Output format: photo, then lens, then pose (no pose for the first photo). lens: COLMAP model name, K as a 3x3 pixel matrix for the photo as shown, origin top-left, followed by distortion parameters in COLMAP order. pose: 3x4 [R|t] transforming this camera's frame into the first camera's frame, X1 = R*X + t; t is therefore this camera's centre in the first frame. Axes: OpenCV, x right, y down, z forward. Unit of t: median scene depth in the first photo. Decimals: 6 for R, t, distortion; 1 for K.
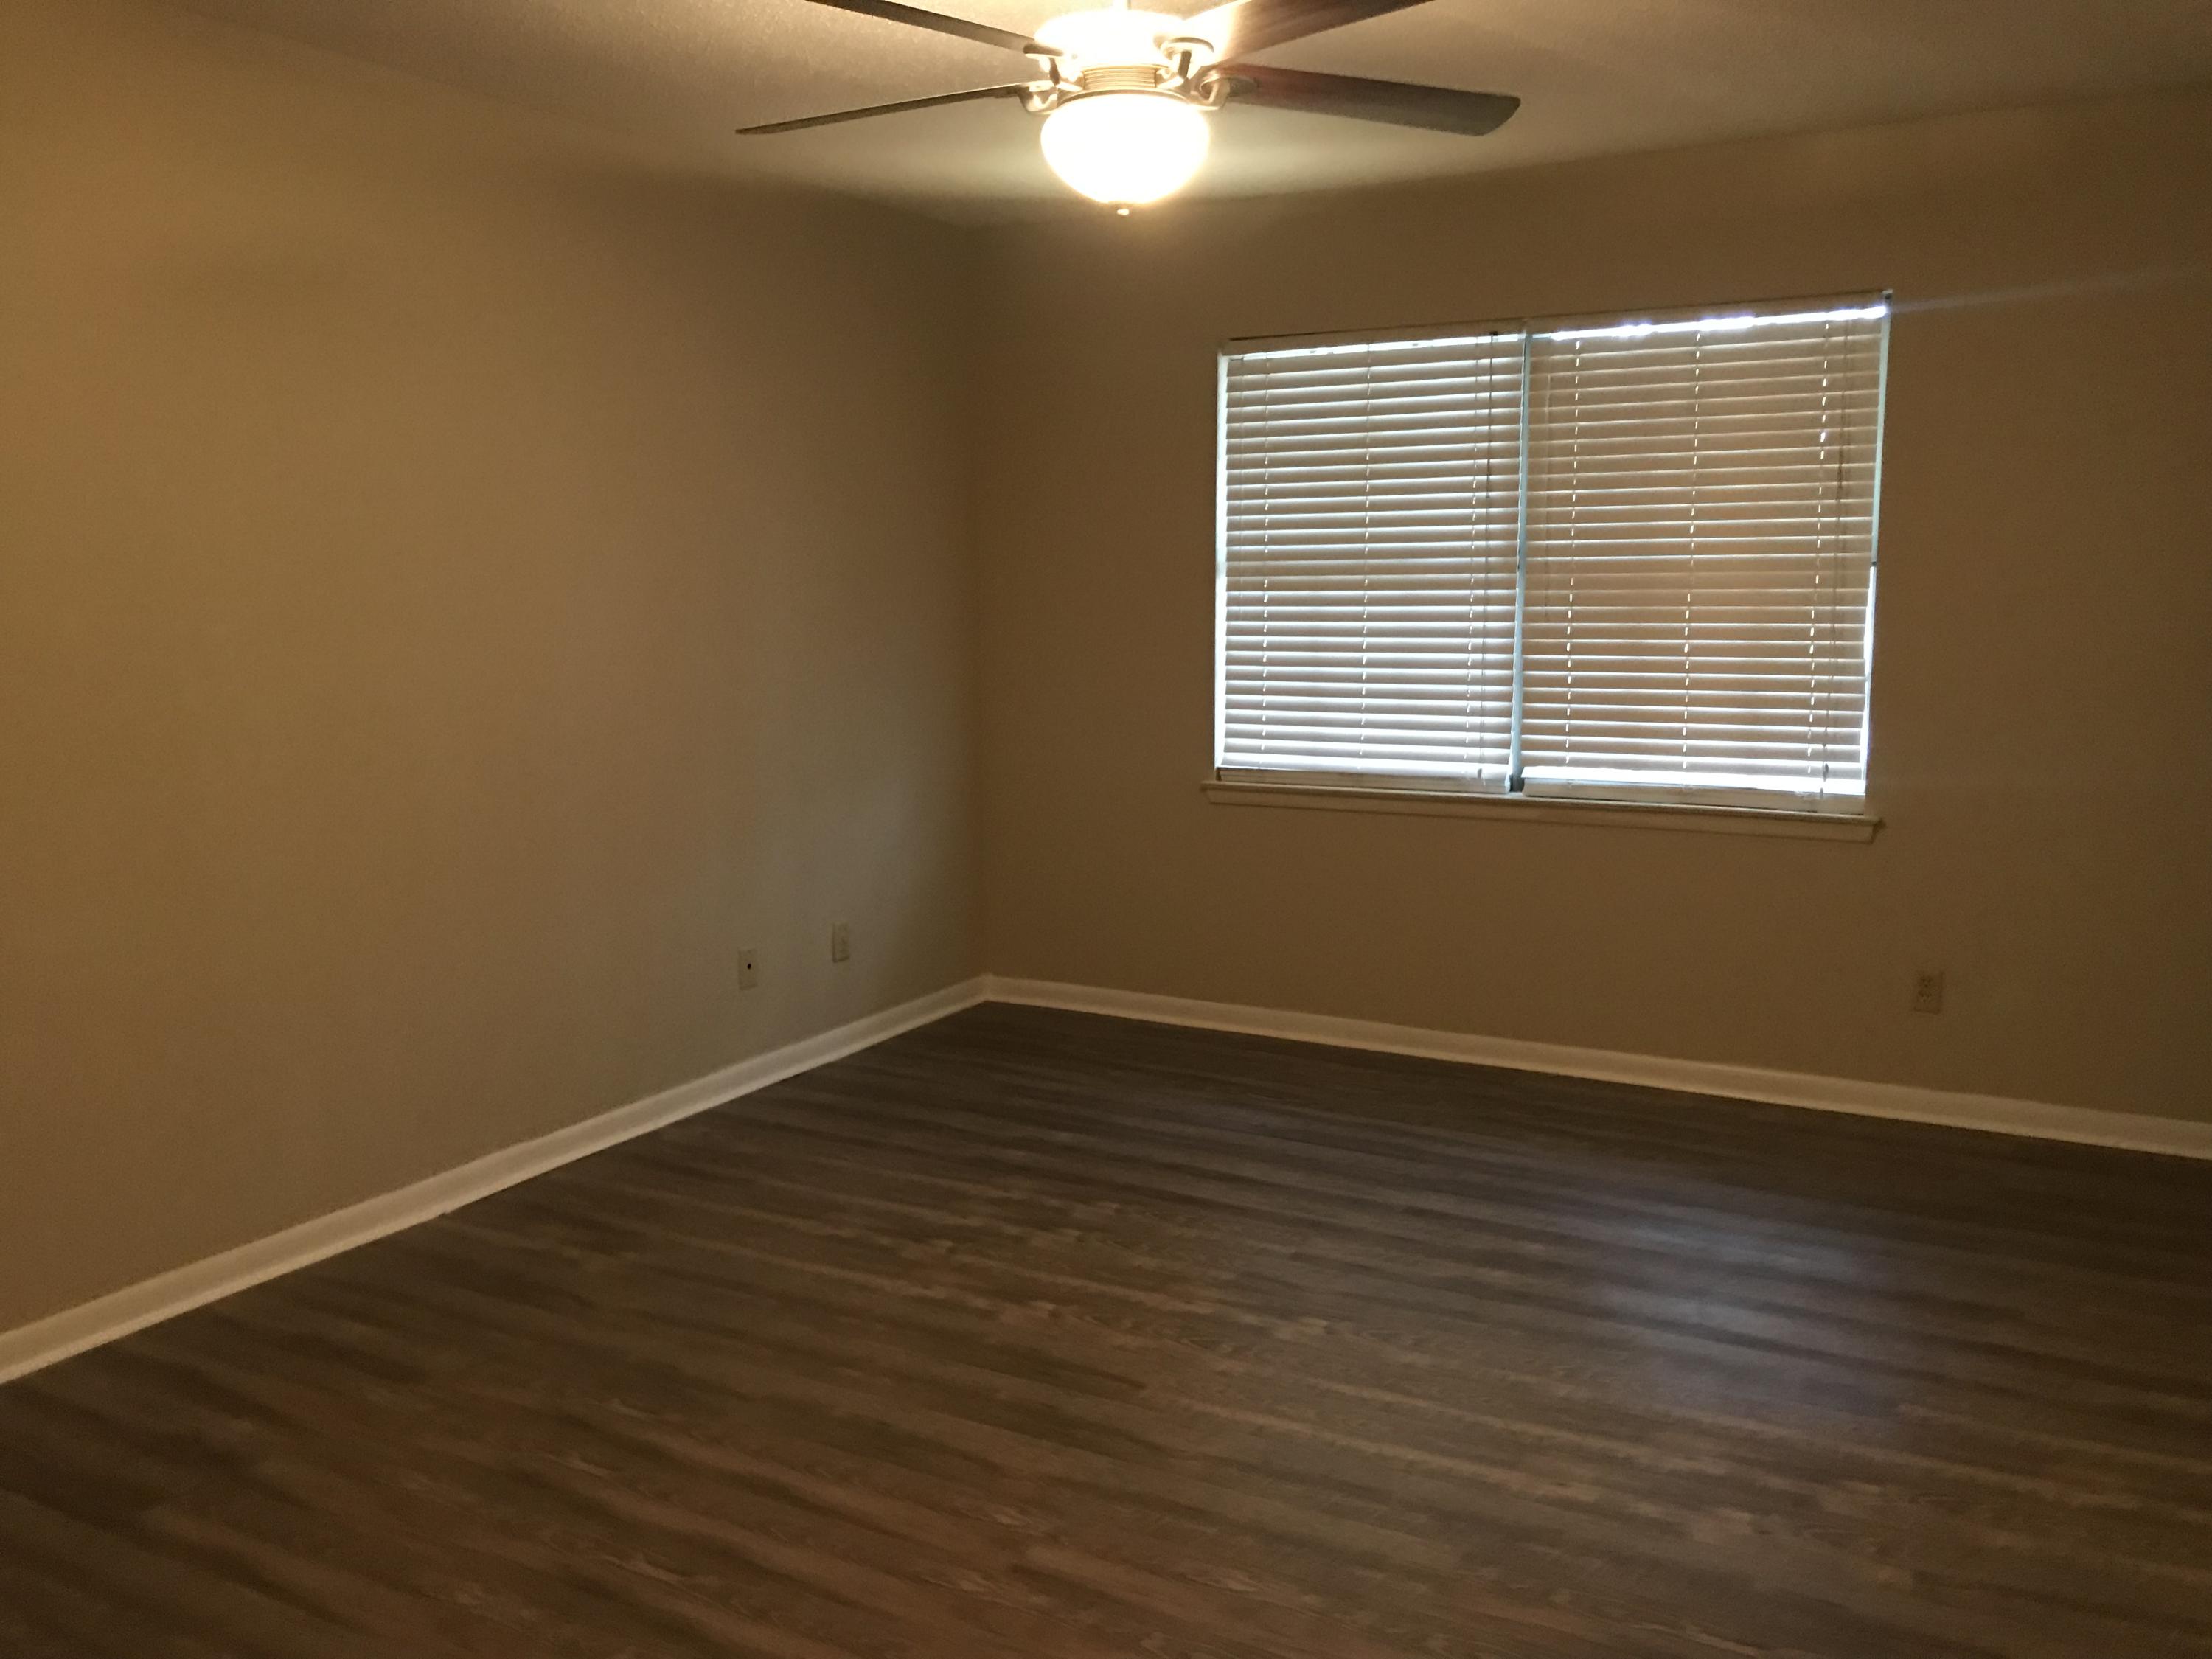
lens RADIAL K [[1812.5, 0, 1107.4], [0, 1812.5, 825.0], [0, 0, 1]] dist [0.030559, -0.006629]
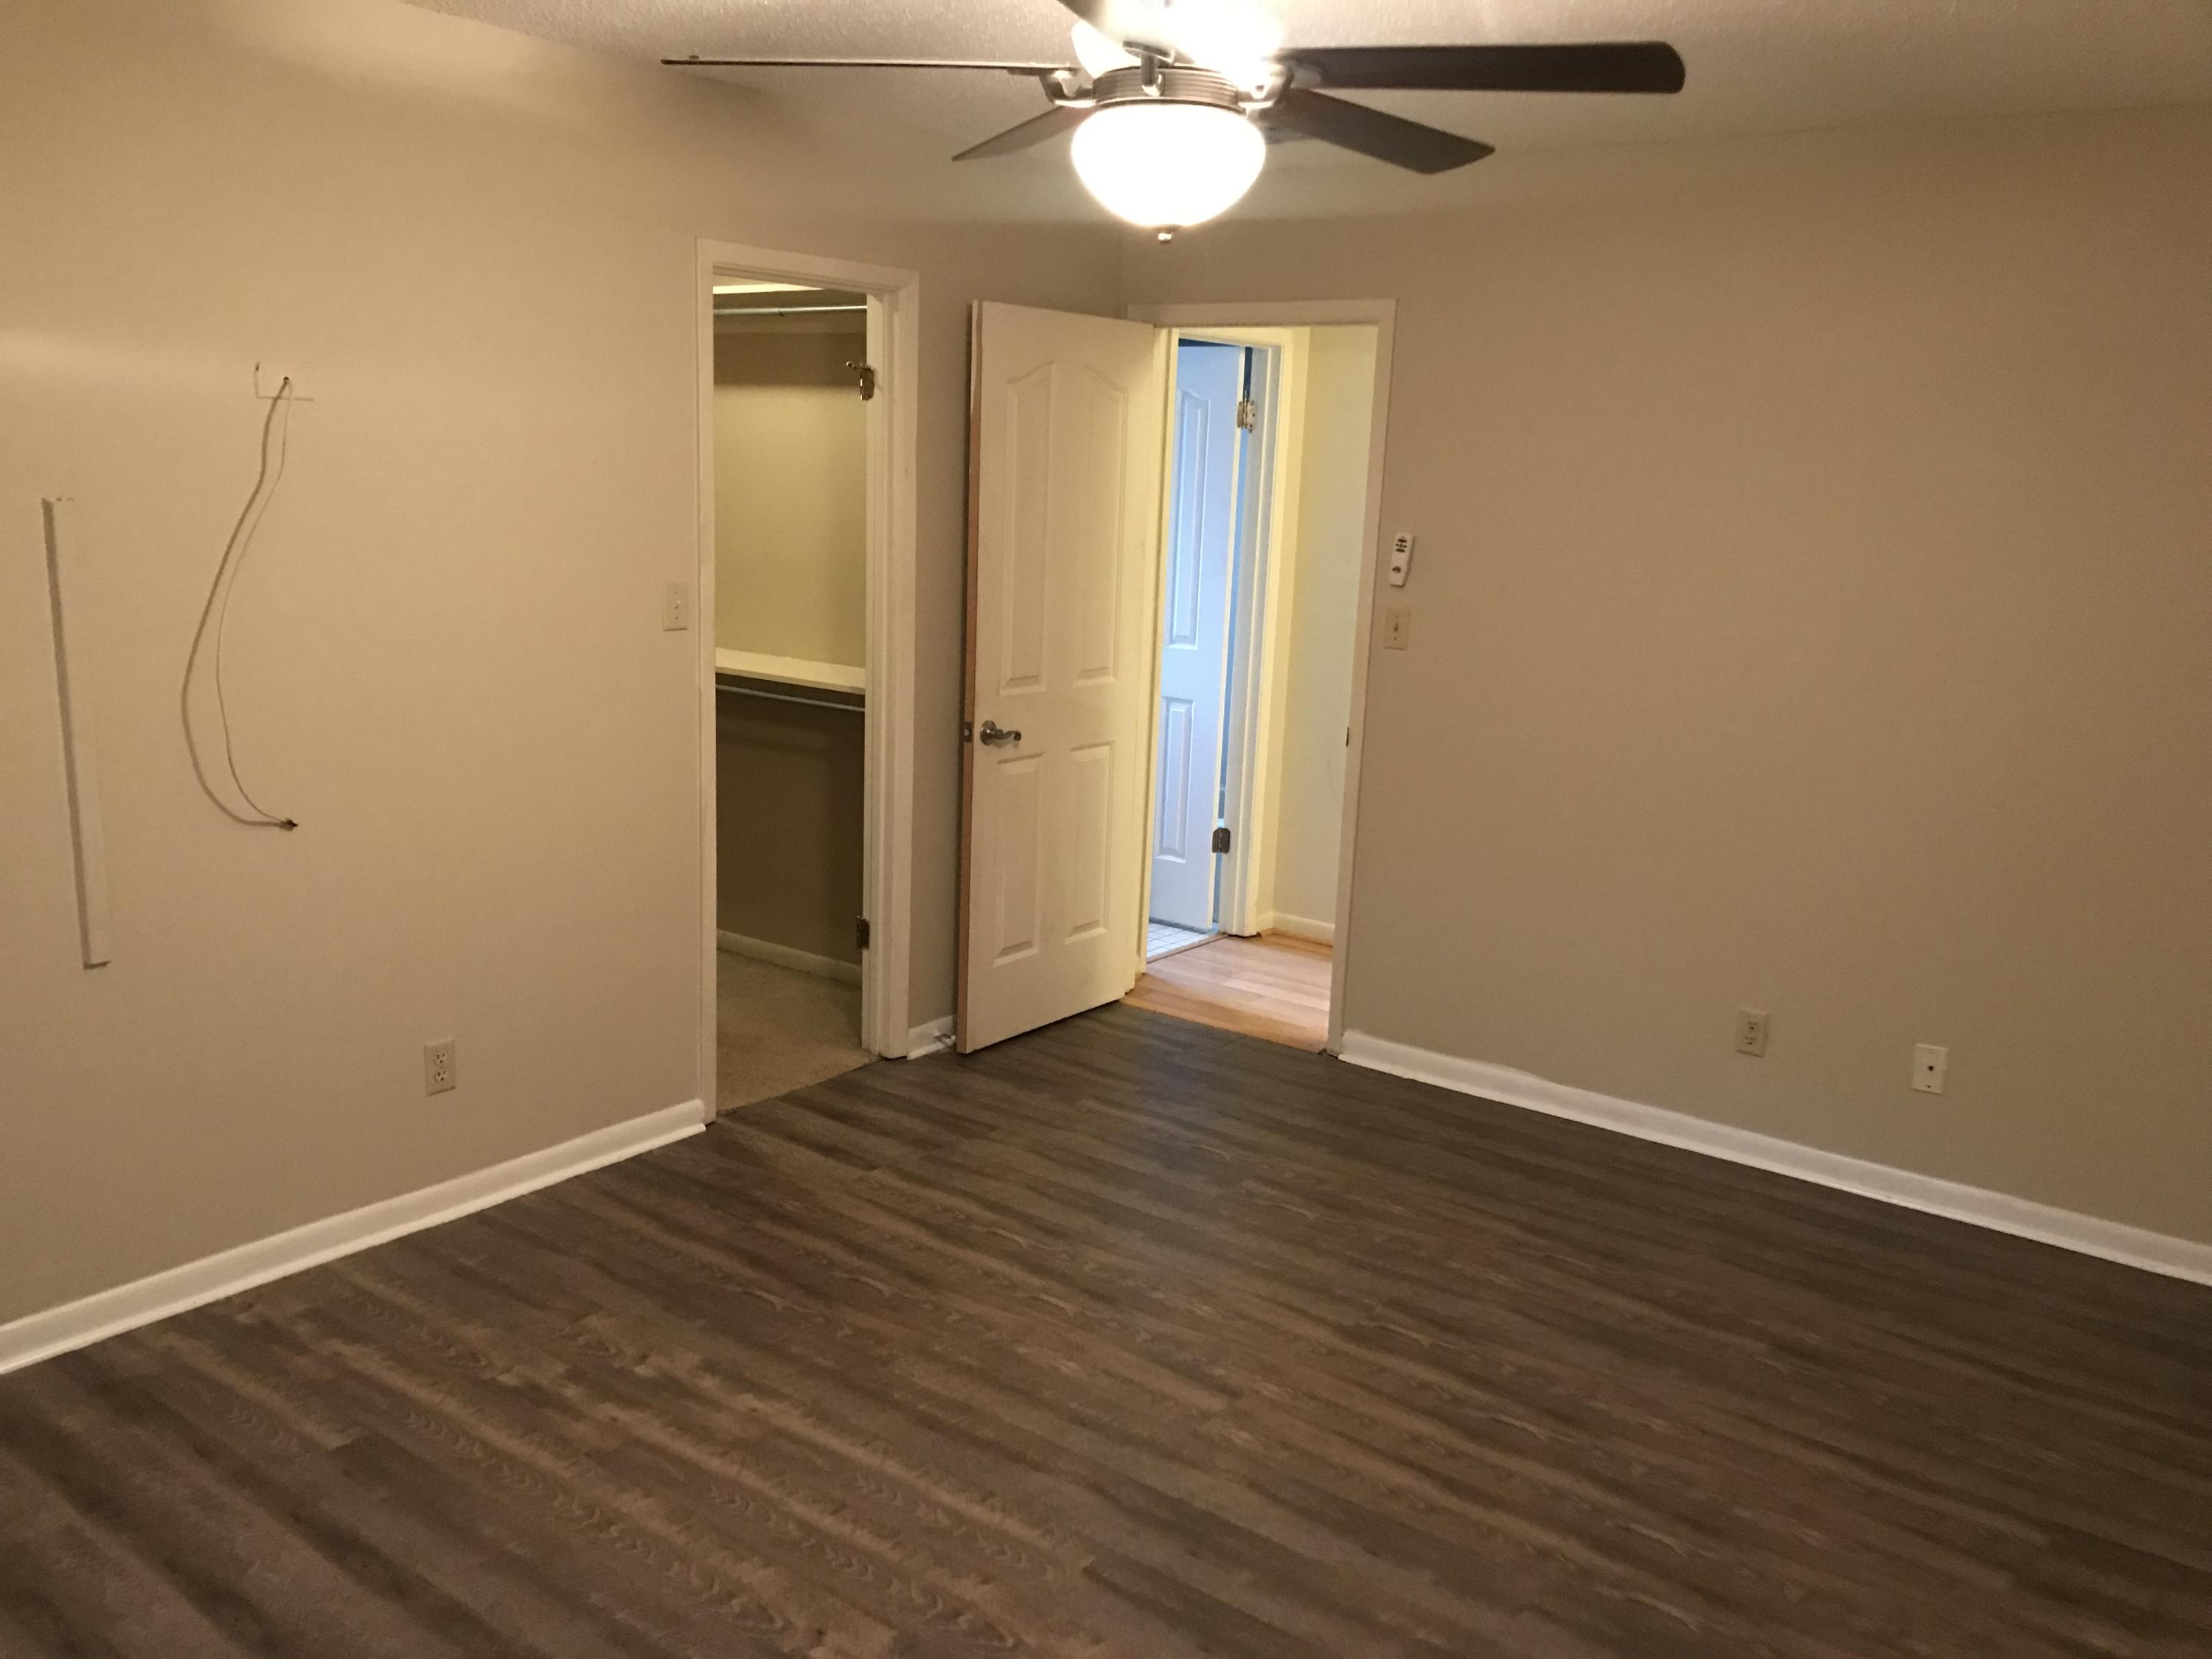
lens RADIAL K [[1812.5, 0, 1103.6], [0, 1812.5, 836.0], [0, 0, 1]] dist [0.030559, -0.006629]
pose [[-0.990030, -0.058465, 0.128152, -0.091515], [-0.011688, 0.940754, 0.338889, -0.363496], [-0.140372, 0.334012, -0.932058, 1.913516]]
